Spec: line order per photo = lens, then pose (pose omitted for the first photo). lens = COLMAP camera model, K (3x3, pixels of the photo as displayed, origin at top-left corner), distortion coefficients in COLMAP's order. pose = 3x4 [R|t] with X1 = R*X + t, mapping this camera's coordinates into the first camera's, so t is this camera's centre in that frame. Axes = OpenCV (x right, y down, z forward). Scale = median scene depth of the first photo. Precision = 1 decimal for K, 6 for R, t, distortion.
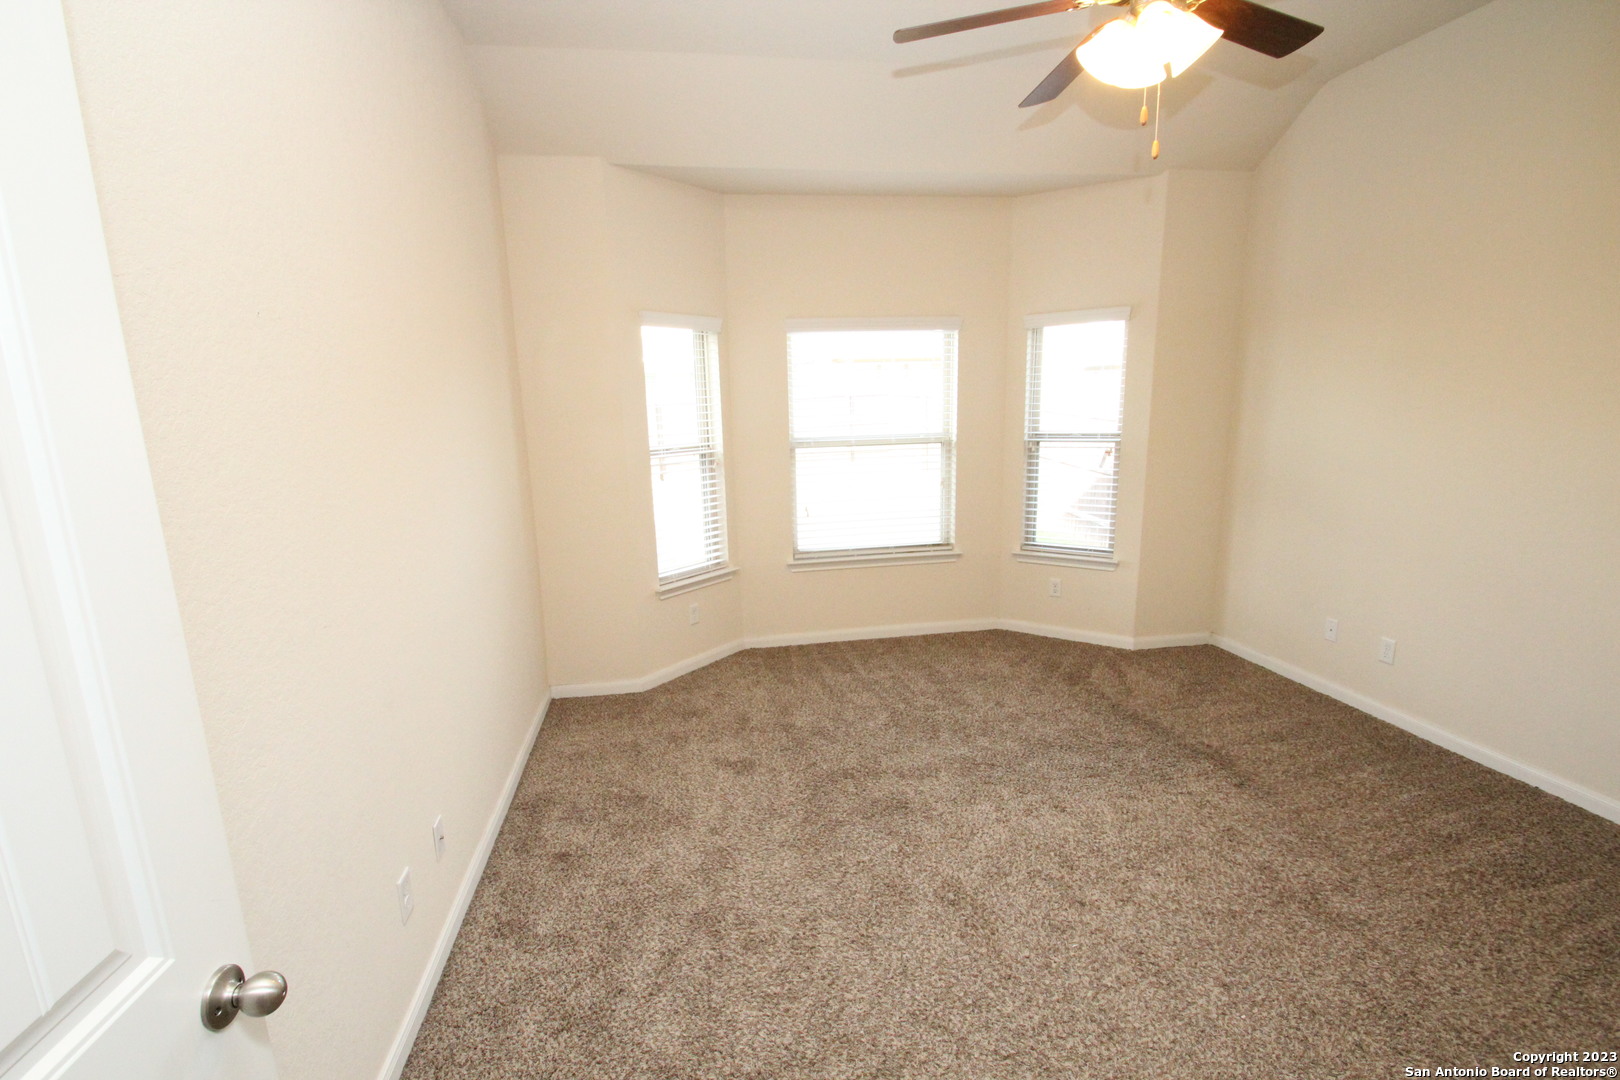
lens RADIAL K [[755.1, 0, 805.8], [0, 755.1, 562.2], [0, 0, 1]] dist [0.010046, -0.012336]
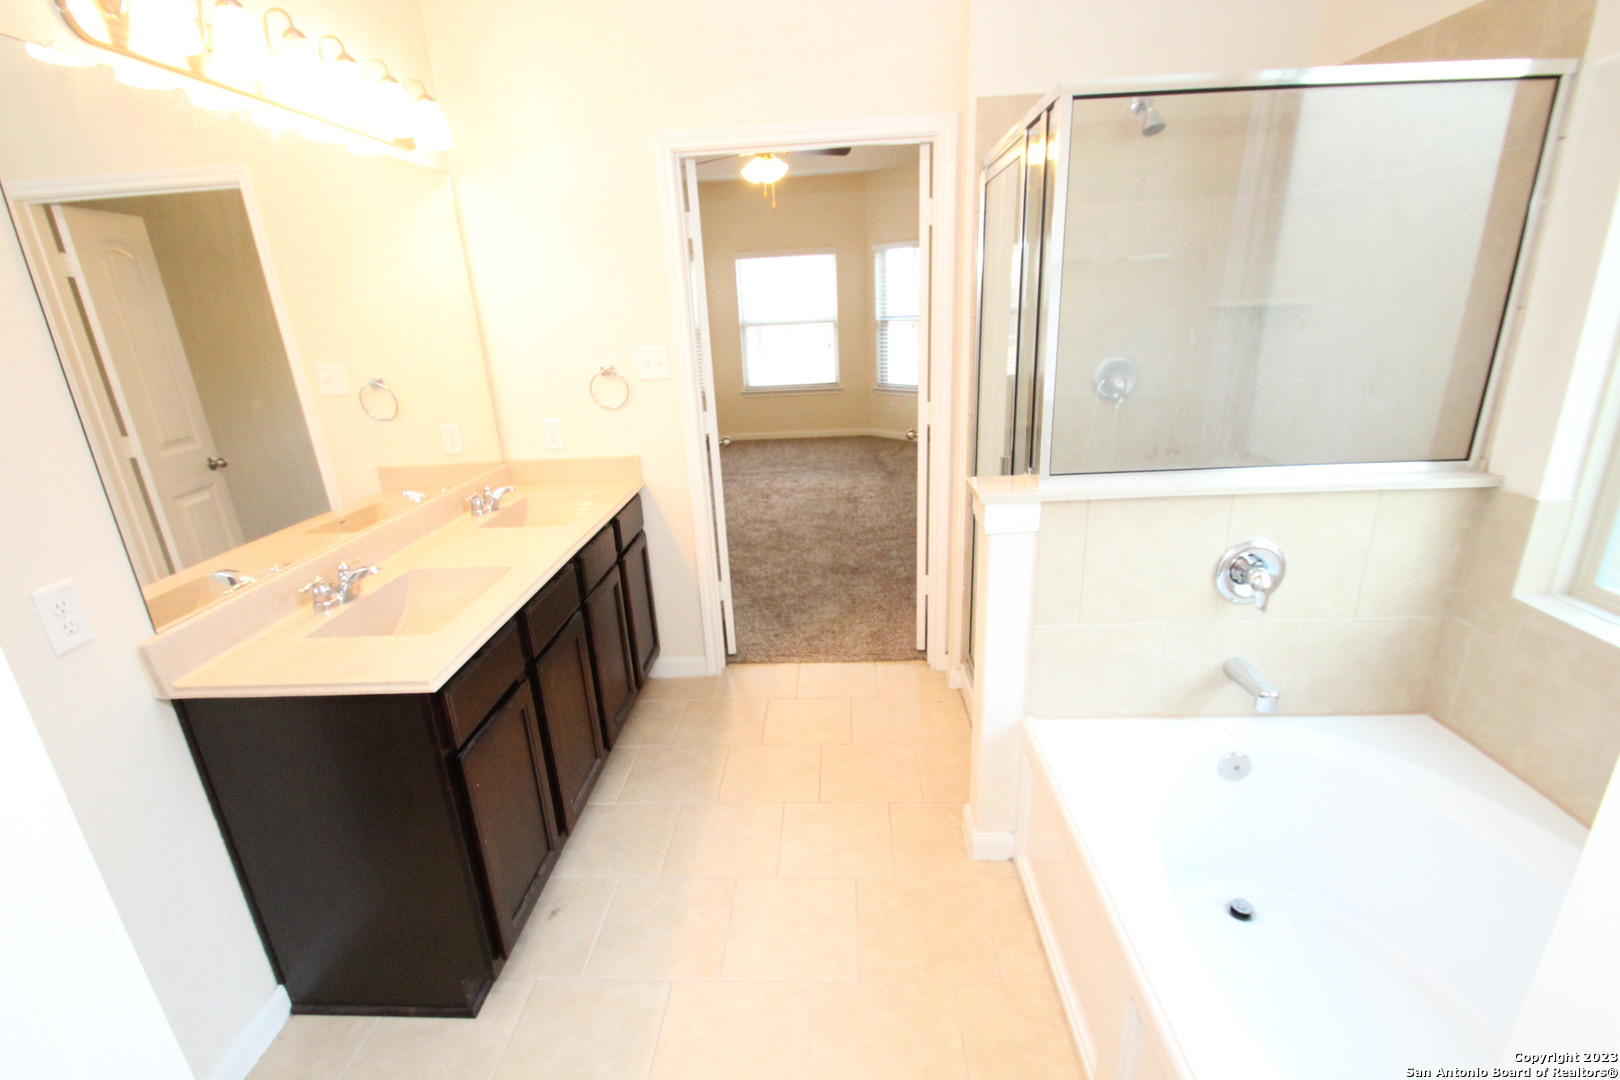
lens RADIAL K [[755.1, 0, 805.8], [0, 755.1, 562.2], [0, 0, 1]] dist [0.010046, -0.012336]
pose [[0.978538, 0.048964, -0.200164, 0.538187], [-0.021709, 0.990450, 0.136154, 0.163026], [0.204919, -0.128886, 0.970256, -0.816175]]
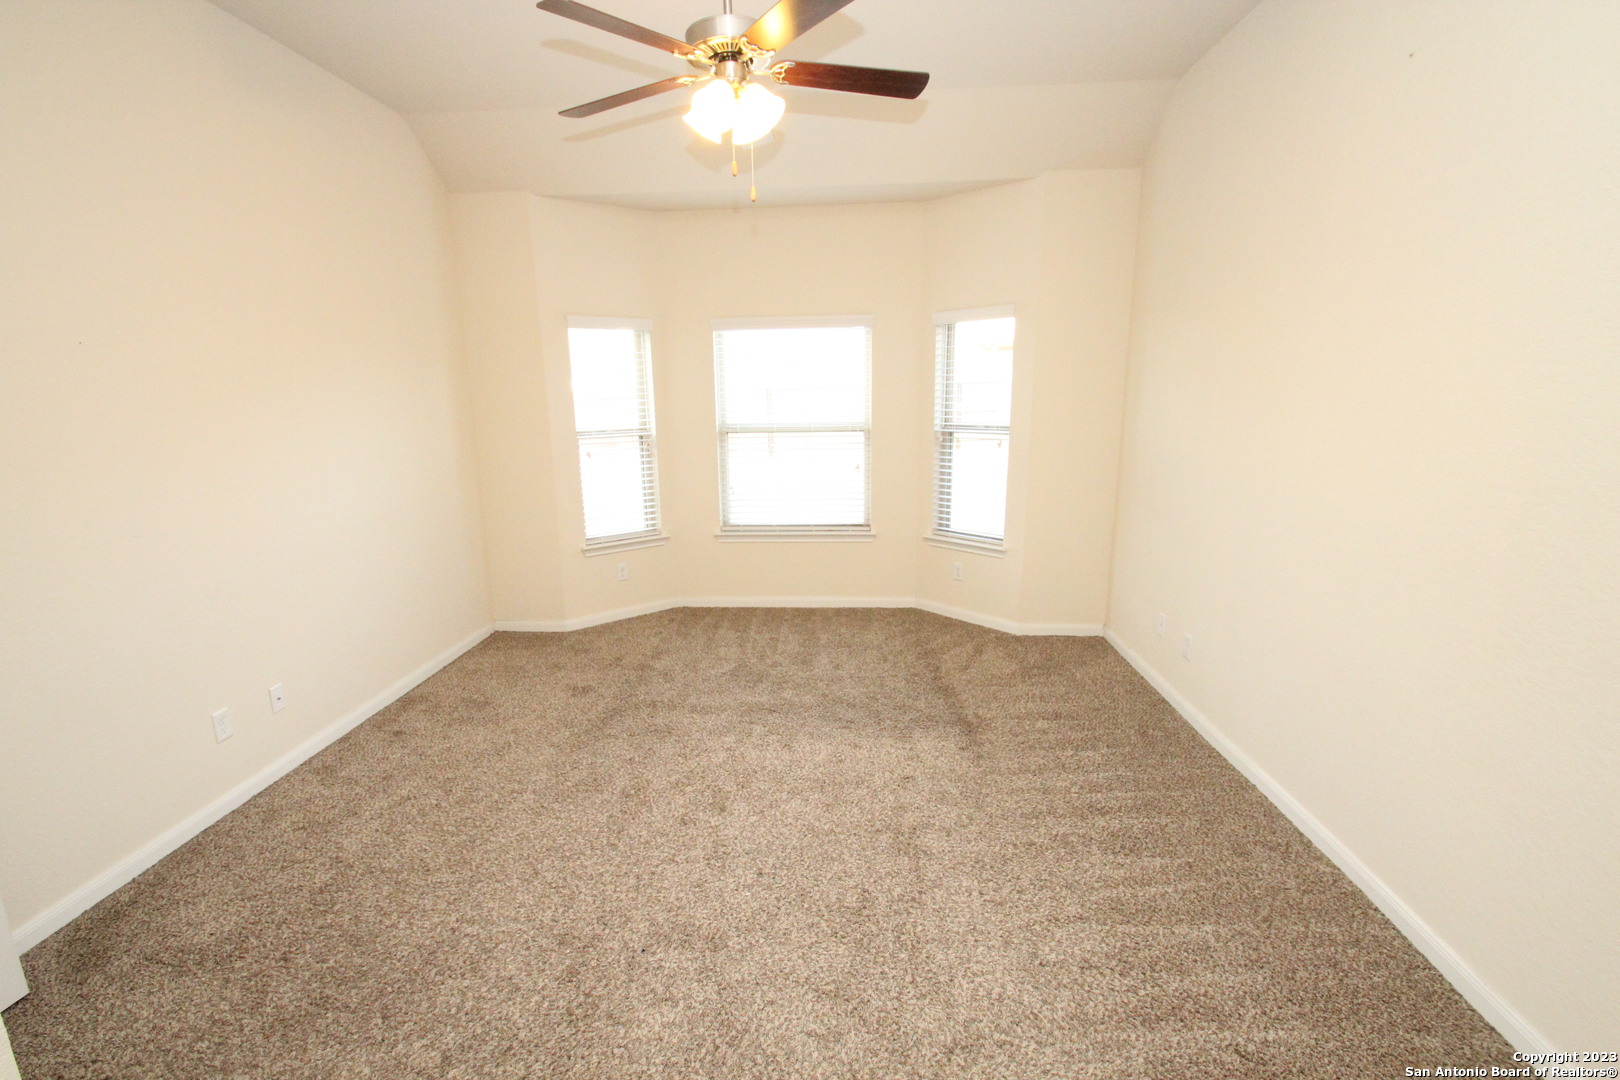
lens RADIAL K [[755.1, 0, 805.8], [0, 755.1, 562.2], [0, 0, 1]] dist [0.010046, -0.012336]
pose [[0.972827, 0.063403, -0.222685, 0.386550], [-0.058947, 0.997906, 0.026608, 0.005412], [0.223906, -0.012759, 0.974527, -0.081315]]
